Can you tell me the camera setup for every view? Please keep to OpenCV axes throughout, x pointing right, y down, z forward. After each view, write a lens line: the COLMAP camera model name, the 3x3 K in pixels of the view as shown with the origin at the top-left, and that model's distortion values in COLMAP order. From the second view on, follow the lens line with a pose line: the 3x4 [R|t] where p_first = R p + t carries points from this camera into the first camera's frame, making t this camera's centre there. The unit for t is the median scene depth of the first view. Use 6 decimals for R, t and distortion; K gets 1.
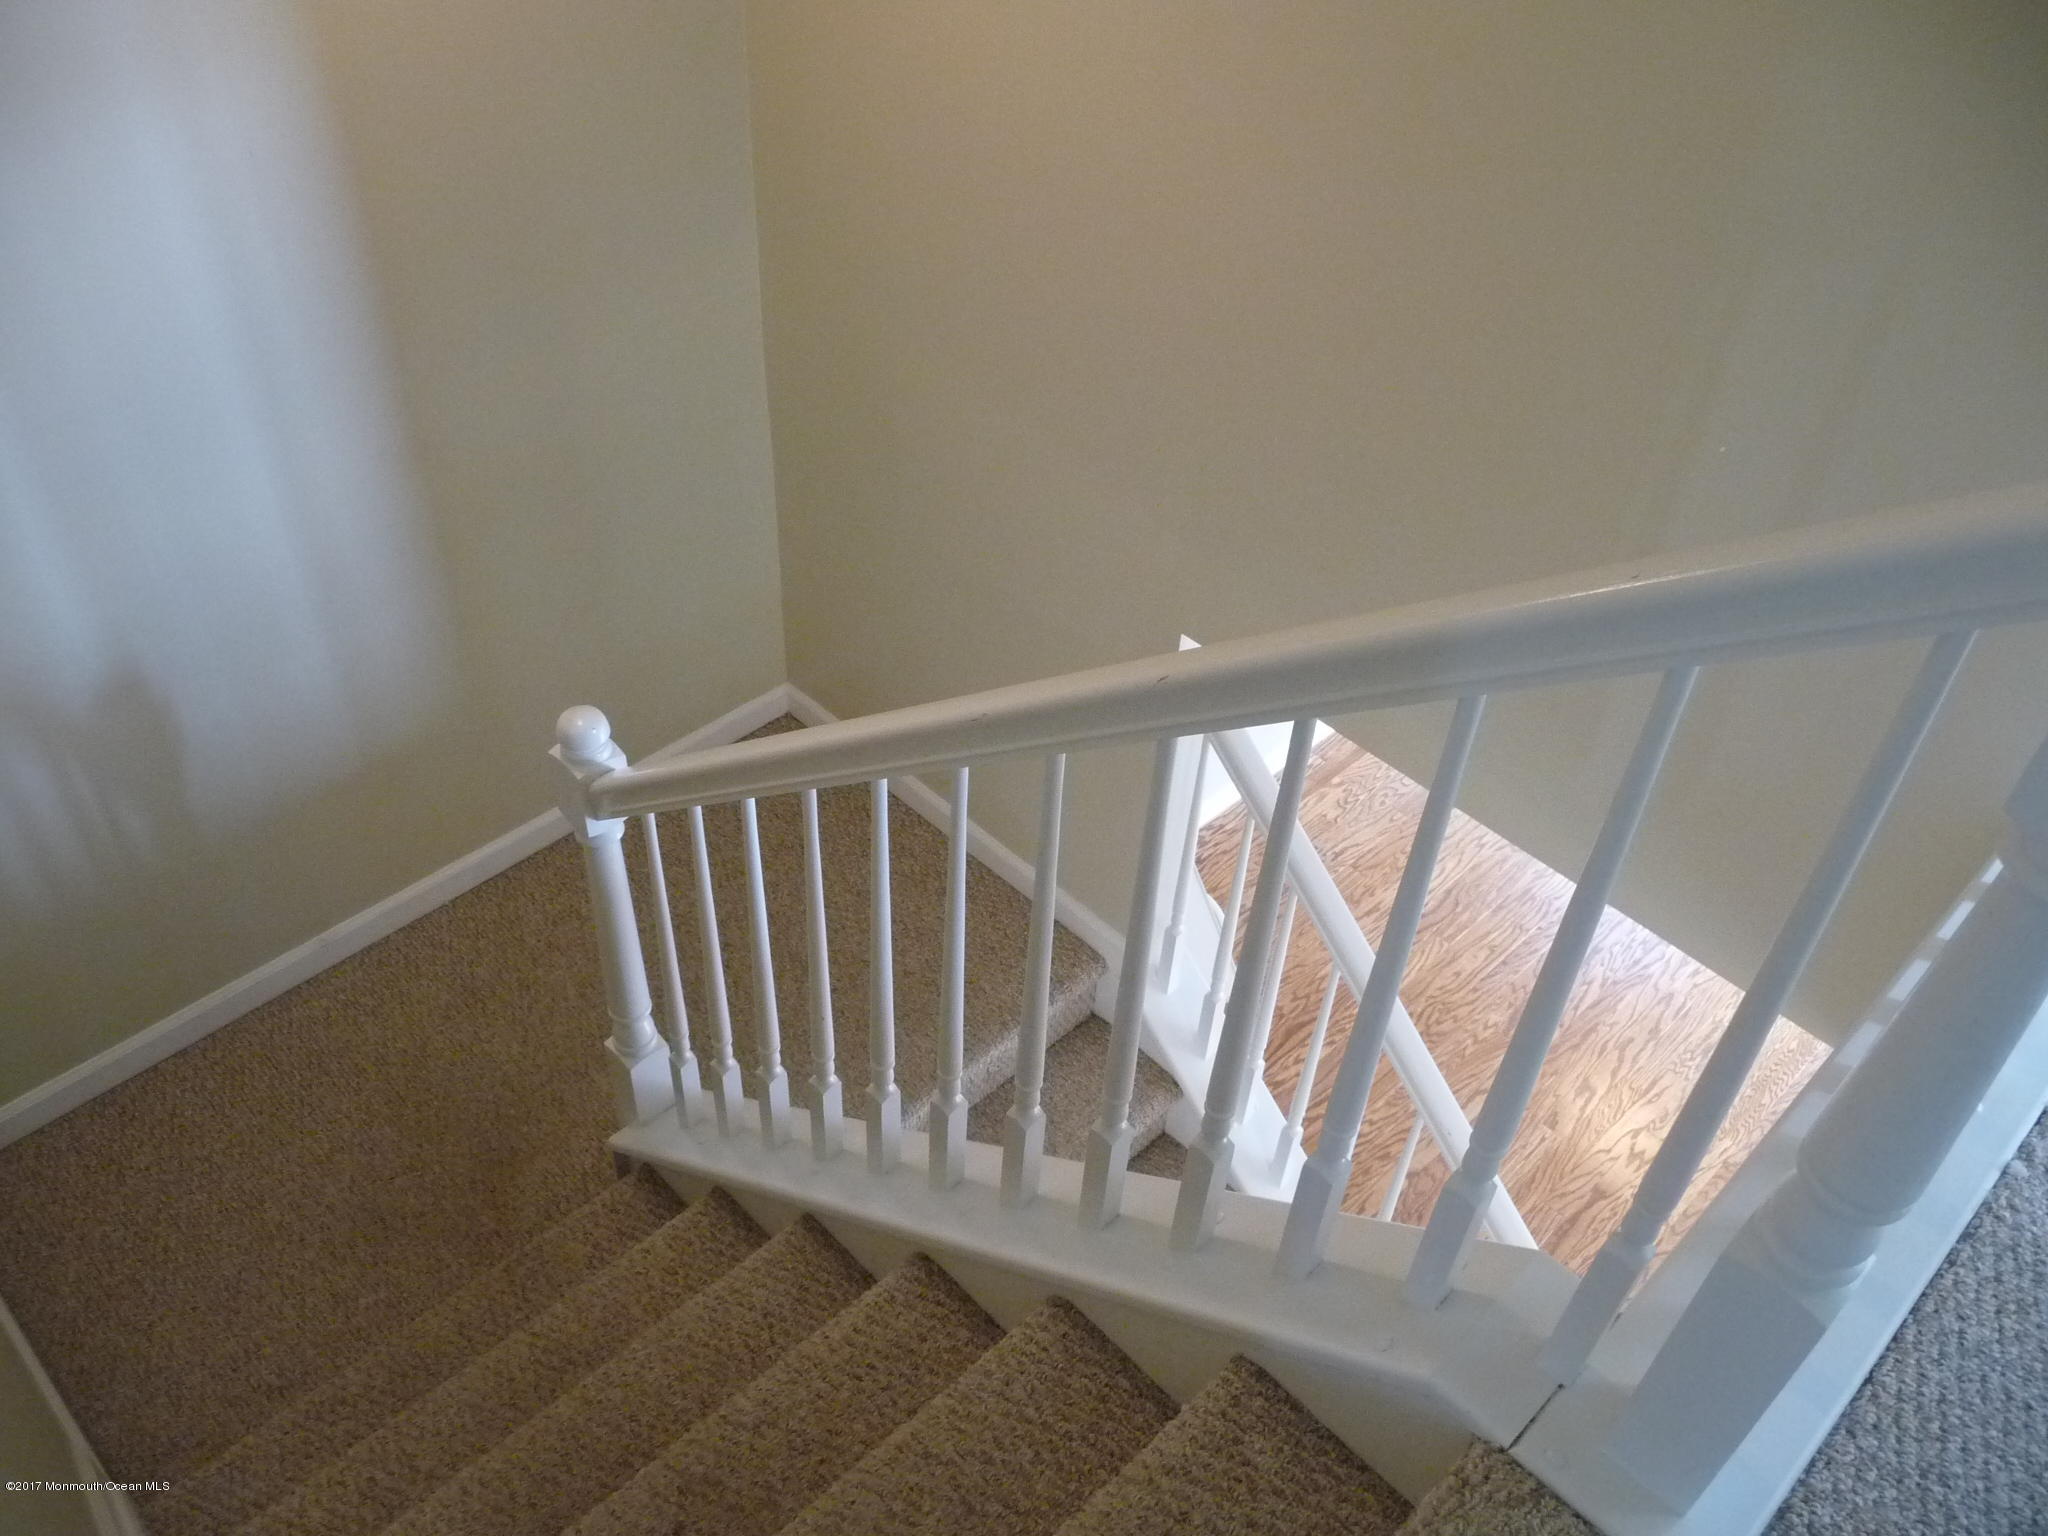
lens RADIAL K [[1670.5, 0, 1036.4], [0, 1670.5, 767.8], [0, 0, 1]] dist [-0.043639, 0.031365]
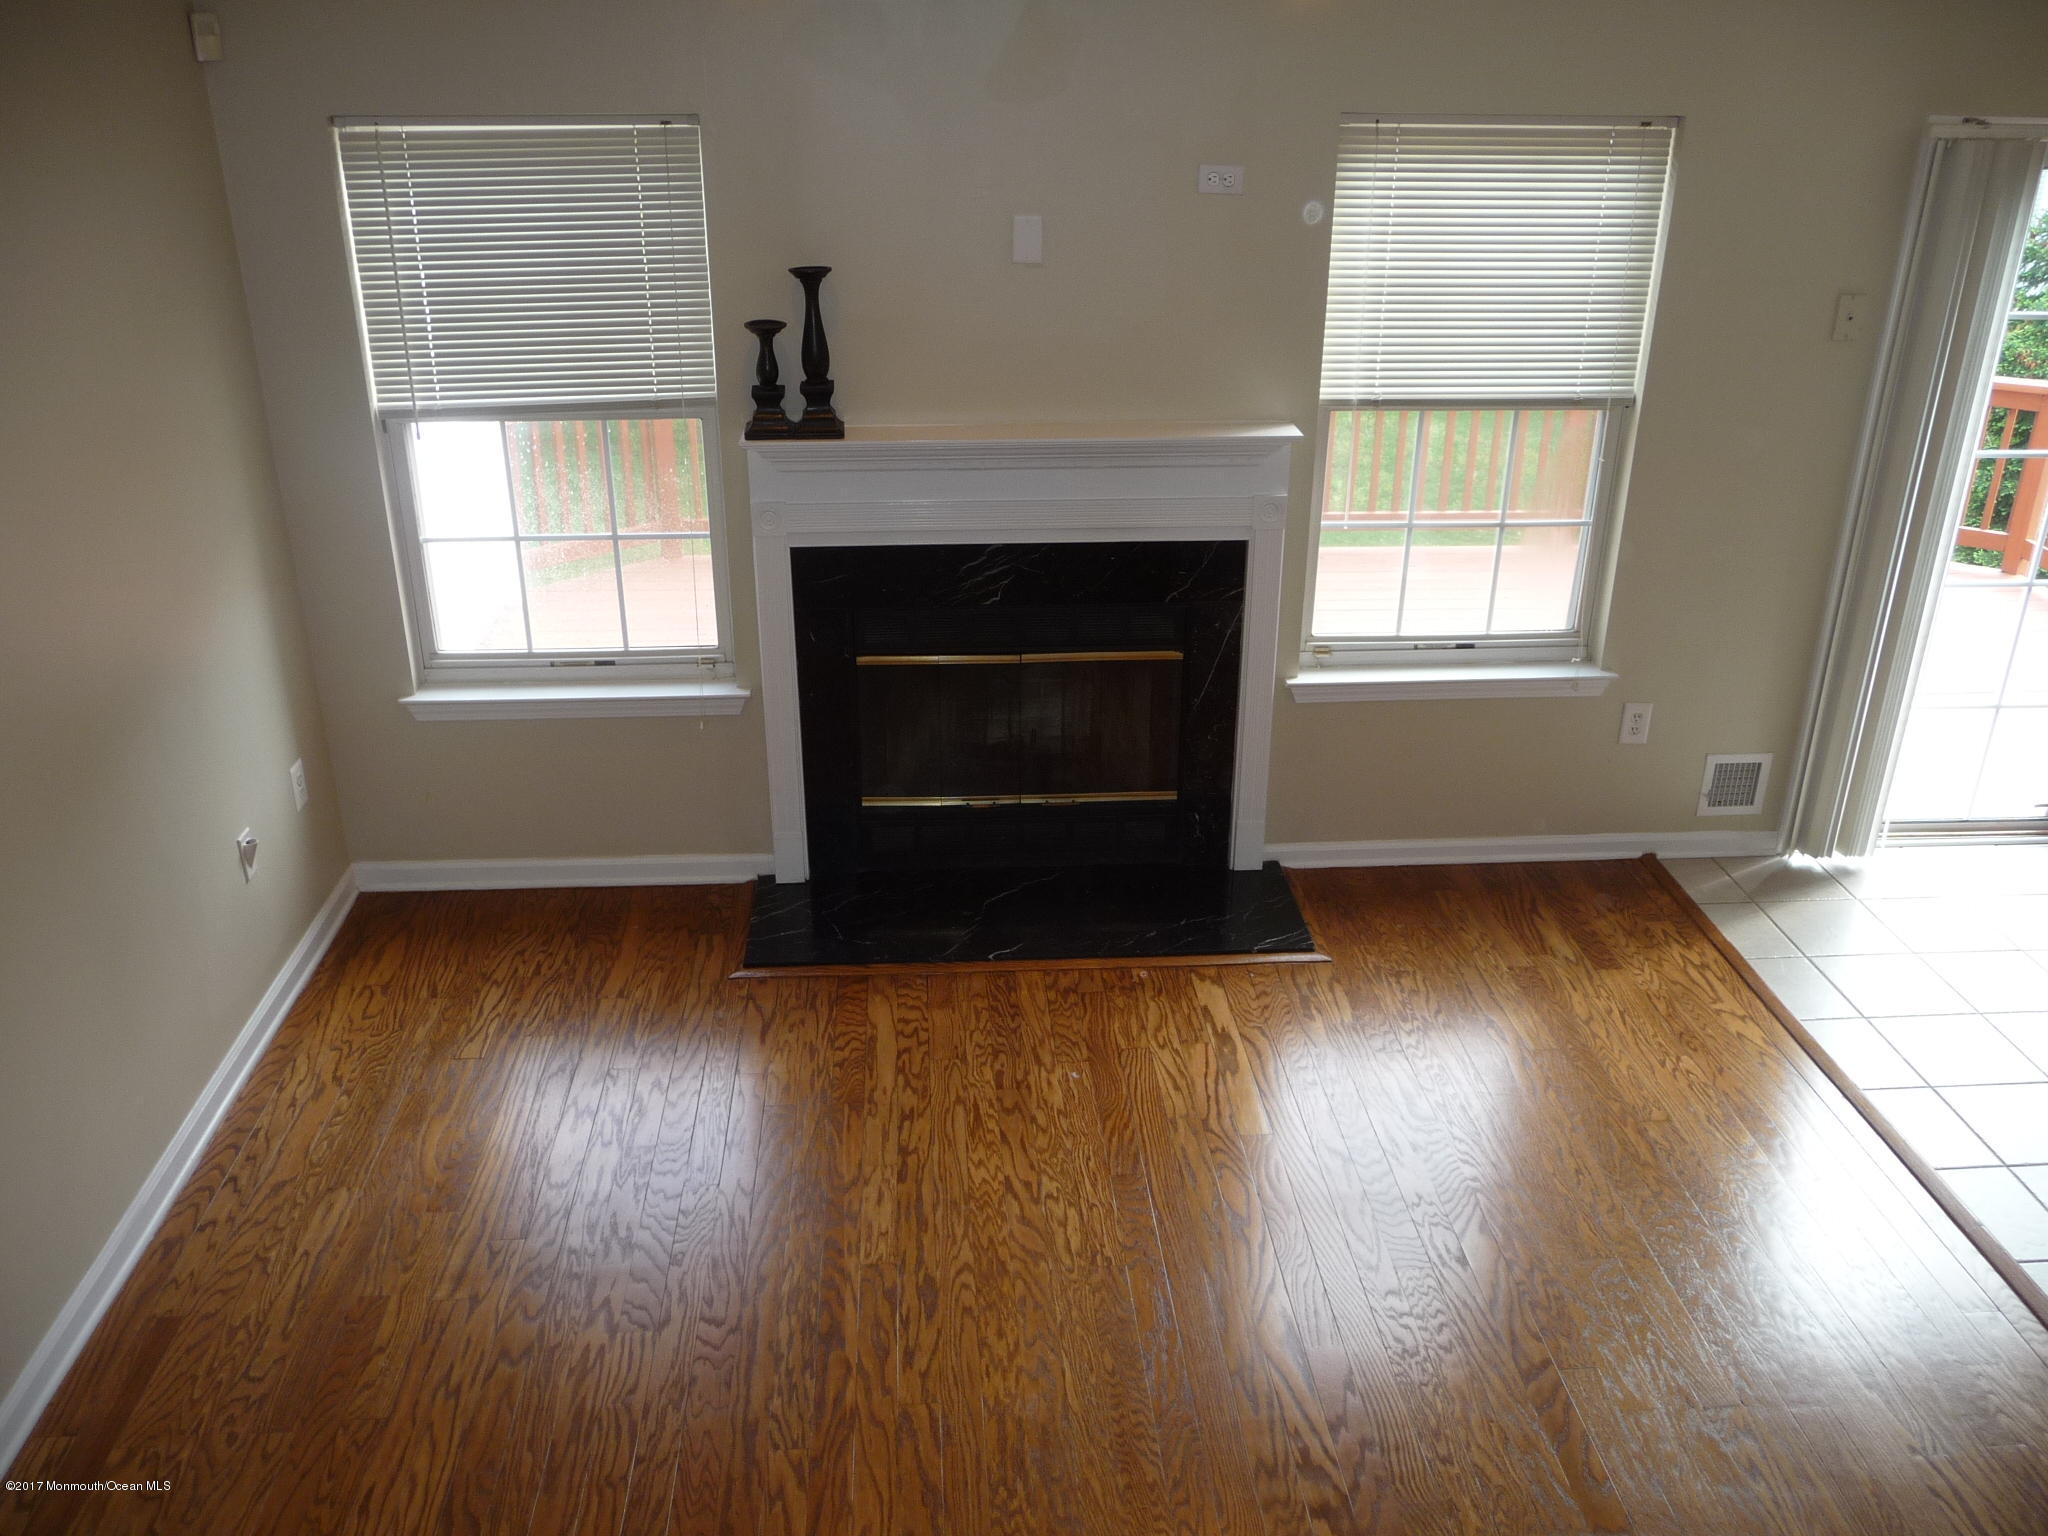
lens RADIAL K [[1666.3, 0, 1028.5], [0, 1666.3, 763.8], [0, 0, 1]] dist [-0.059506, 0.064650]
pose [[0.652461, -0.349739, 0.672293, 0.115576], [0.536112, 0.840027, -0.083299, 0.022714], [-0.535611, 0.414773, 0.735584, 0.480263]]
